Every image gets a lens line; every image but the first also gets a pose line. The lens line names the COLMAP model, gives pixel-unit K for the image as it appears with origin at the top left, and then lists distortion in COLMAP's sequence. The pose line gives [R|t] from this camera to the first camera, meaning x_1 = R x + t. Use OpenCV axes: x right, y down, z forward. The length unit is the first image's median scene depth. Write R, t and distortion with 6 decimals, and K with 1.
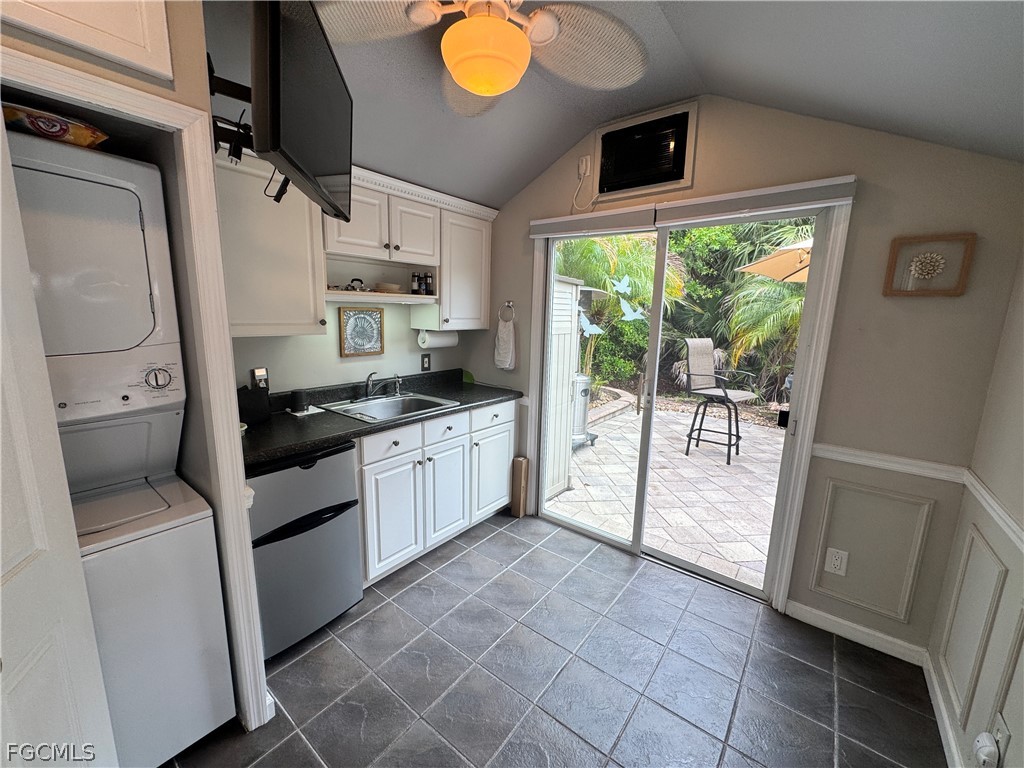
lens RADIAL K [[408.1, 0, 512.0], [0, 408.1, 384.0], [0, 0, 1]] dist [-0.000644, -0.000088]
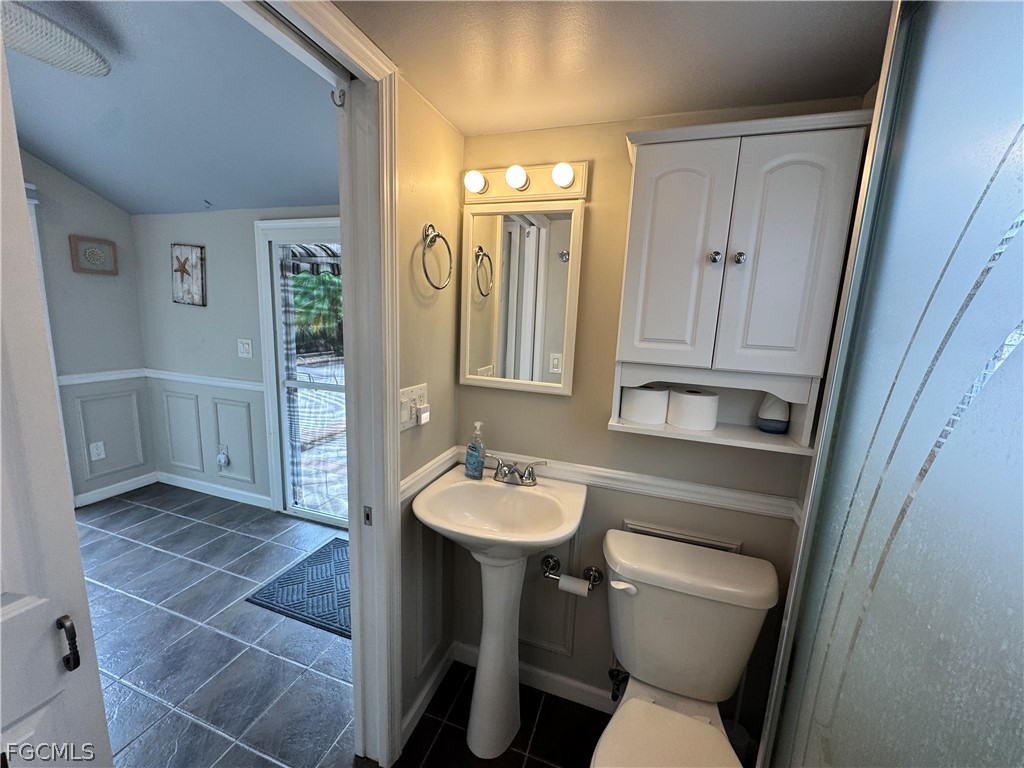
lens RADIAL K [[408.1, 0, 512.0], [0, 408.1, 384.0], [0, 0, 1]] dist [-0.000644, -0.000088]
pose [[-0.323882, -0.193558, 0.926086, -0.786521], [0.120376, 0.962463, 0.243260, 0.014589], [-0.938408, 0.190266, -0.288425, -0.029154]]
